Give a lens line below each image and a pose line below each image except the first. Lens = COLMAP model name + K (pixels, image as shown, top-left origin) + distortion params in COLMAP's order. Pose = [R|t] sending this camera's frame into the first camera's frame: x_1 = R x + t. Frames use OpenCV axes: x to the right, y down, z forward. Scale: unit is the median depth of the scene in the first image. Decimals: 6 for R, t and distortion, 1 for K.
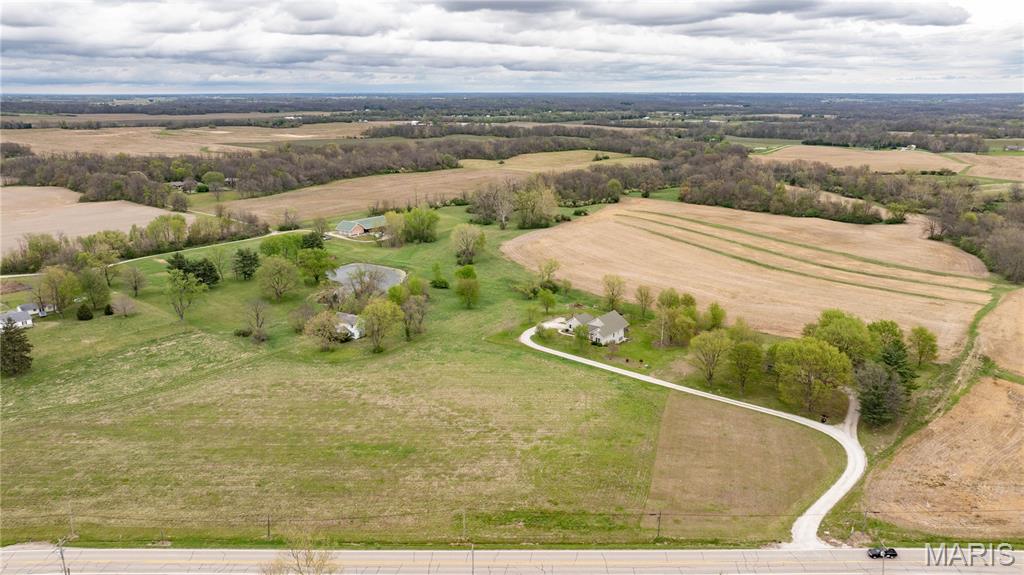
lens RADIAL K [[721.7, 0, 522.5], [0, 721.7, 284.0], [0, 0, 1]] dist [-0.028447, 0.010617]
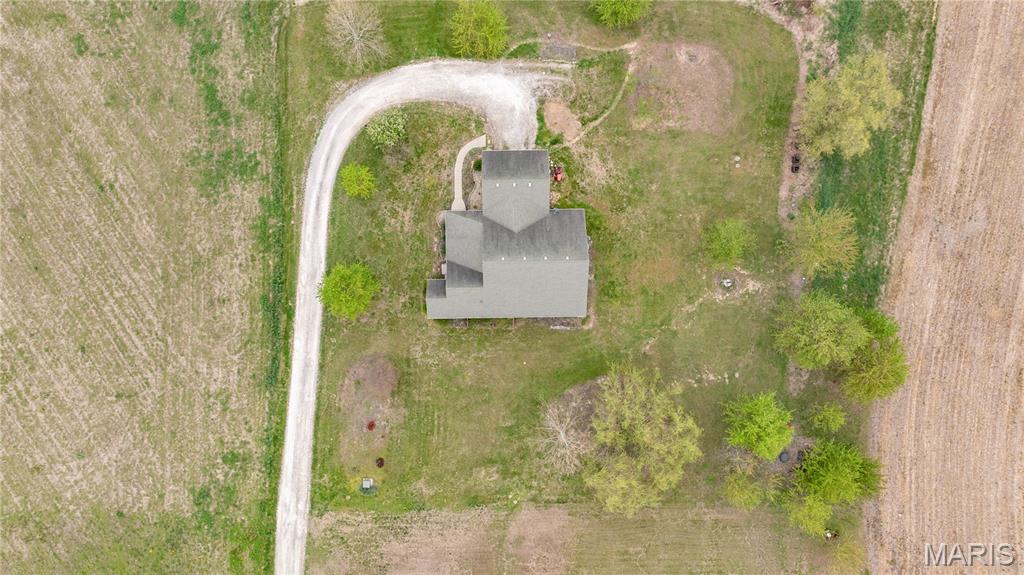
lens RADIAL K [[721.7, 0, 522.5], [0, 721.7, 284.0], [0, 0, 1]] dist [-0.028447, 0.010617]
pose [[0.602712, 0.797935, -0.006169, 0.100877], [-0.204953, 0.162271, 0.965227, -0.214482], [0.771189, -0.580489, 0.261342, 0.744886]]
